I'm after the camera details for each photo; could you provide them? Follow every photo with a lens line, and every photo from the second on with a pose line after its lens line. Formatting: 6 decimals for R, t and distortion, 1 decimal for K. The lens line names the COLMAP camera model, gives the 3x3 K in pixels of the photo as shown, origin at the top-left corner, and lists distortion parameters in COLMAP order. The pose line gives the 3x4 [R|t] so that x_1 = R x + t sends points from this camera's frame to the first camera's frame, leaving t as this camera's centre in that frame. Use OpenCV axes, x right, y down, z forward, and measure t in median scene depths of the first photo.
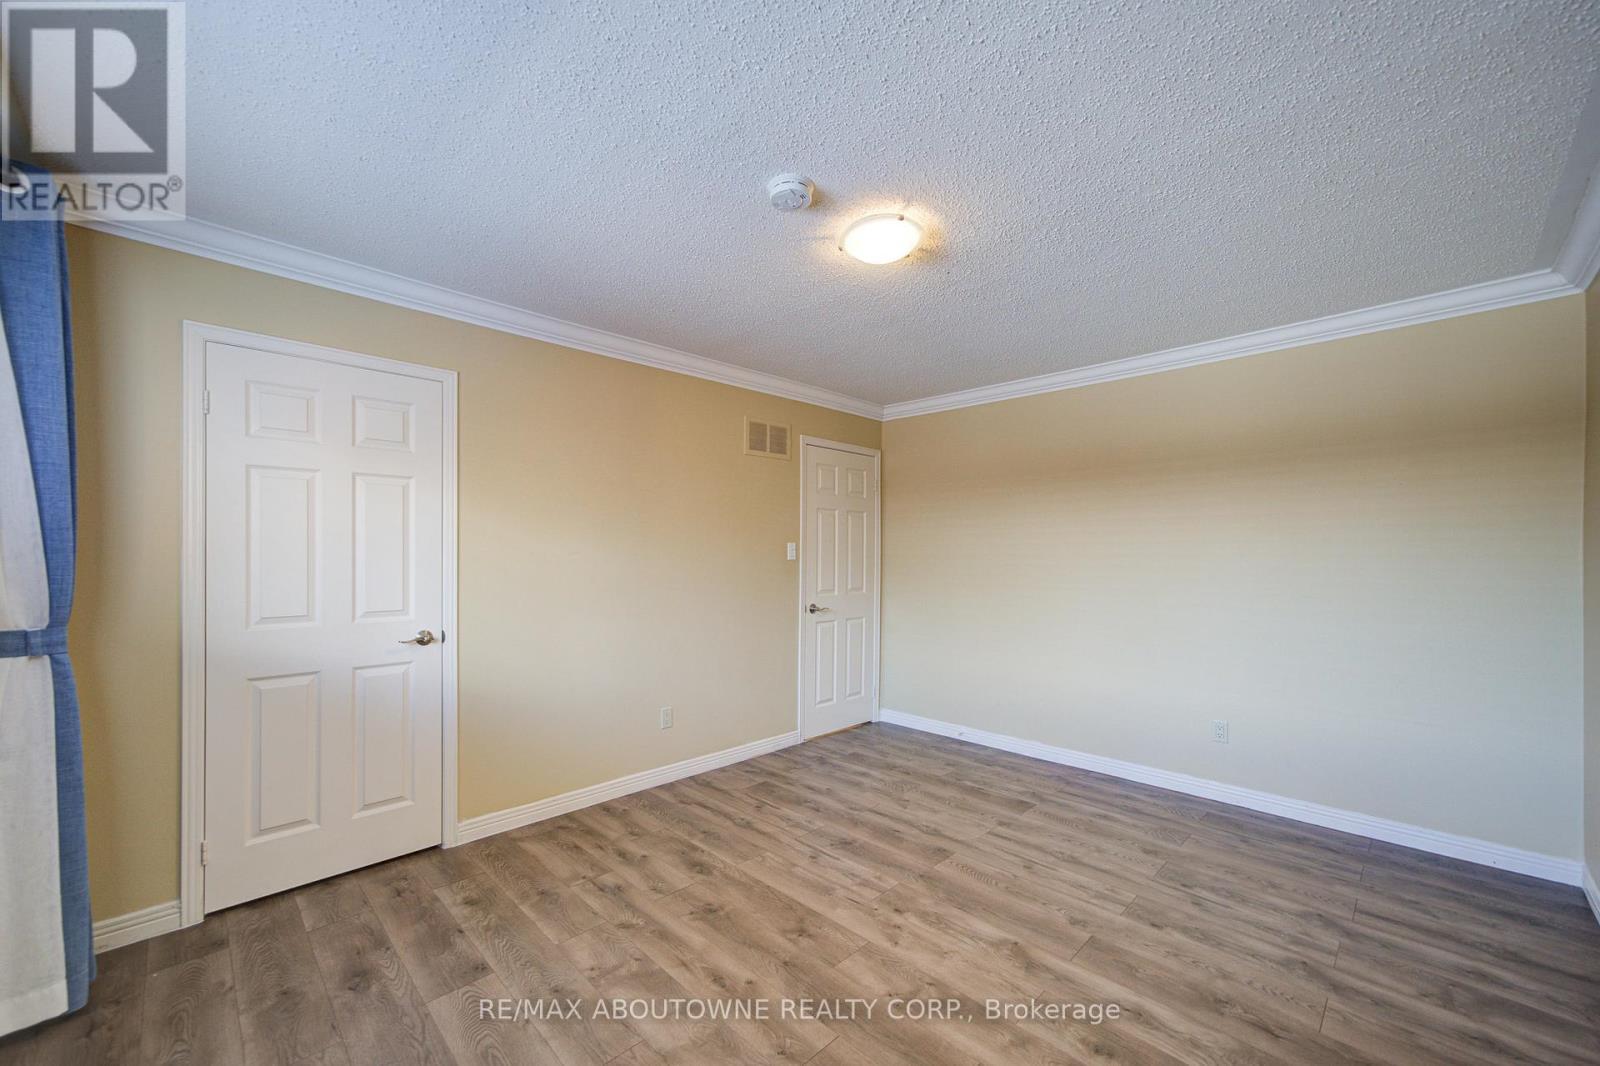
lens RADIAL K [[619.0, 0, 778.9], [0, 619.0, 555.4], [0, 0, 1]] dist [-0.010721, 0.001754]
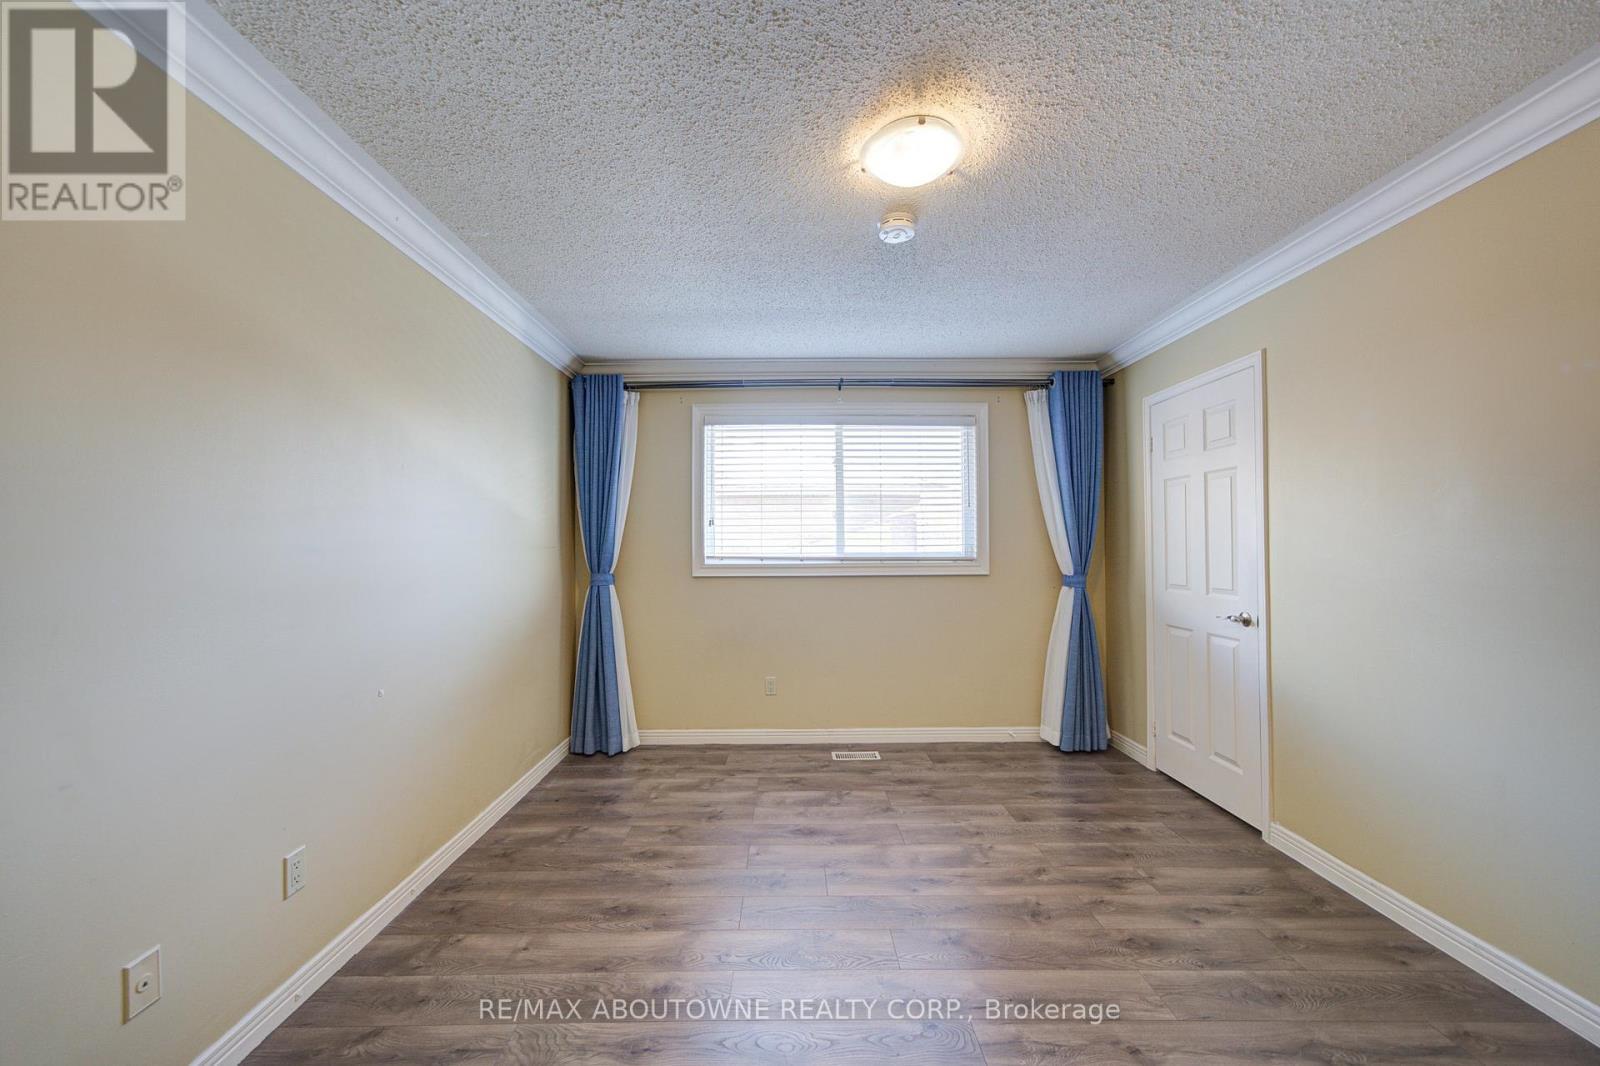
lens RADIAL K [[619.0, 0, 793.8], [0, 619.0, 539.5], [0, 0, 1]] dist [-0.010721, 0.001754]
pose [[-0.693085, -0.005093, -0.720838, 0.782315], [0.002112, 0.999956, -0.009097, 0.008040], [0.720853, -0.007827, -0.693044, 1.309731]]
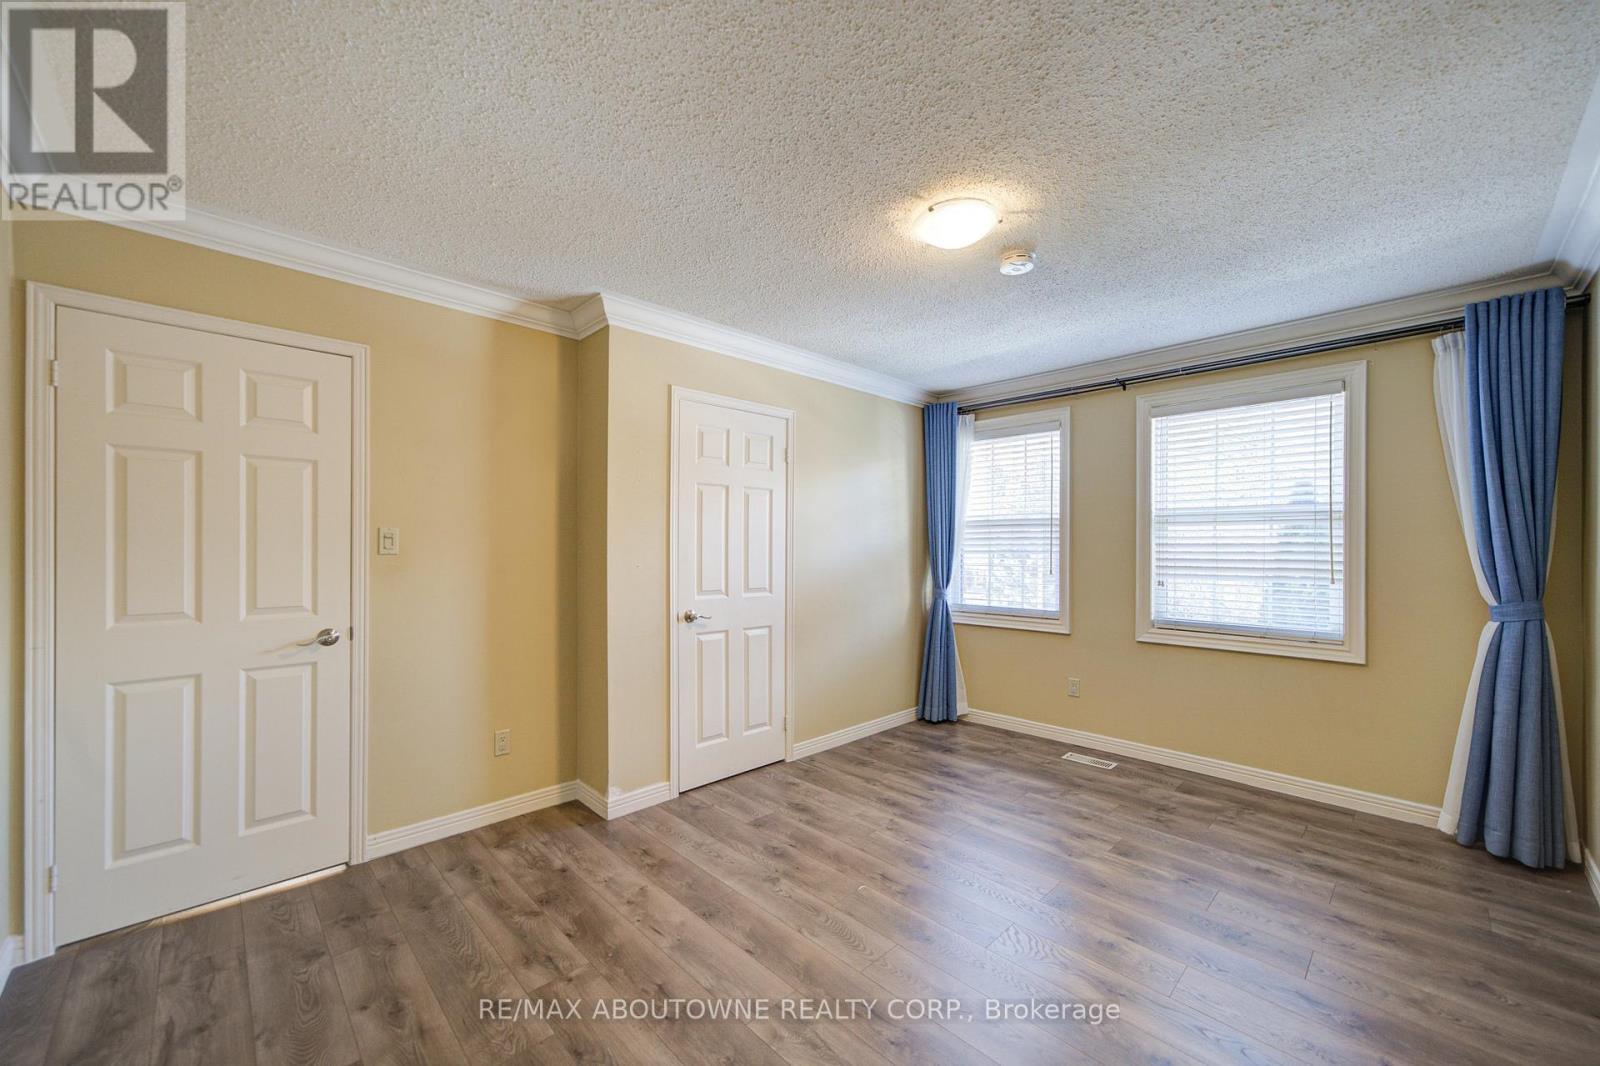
lens RADIAL K [[631.5, 0, 804.1], [0, 631.5, 545.4], [0, 0, 1]] dist [-0.006687, 0.000856]
pose [[-0.999936, -0.009743, 0.005713, 0.347272], [-0.009753, 0.999951, -0.001755, 0.007848], [-0.005696, -0.001811, -0.999982, 1.836694]]
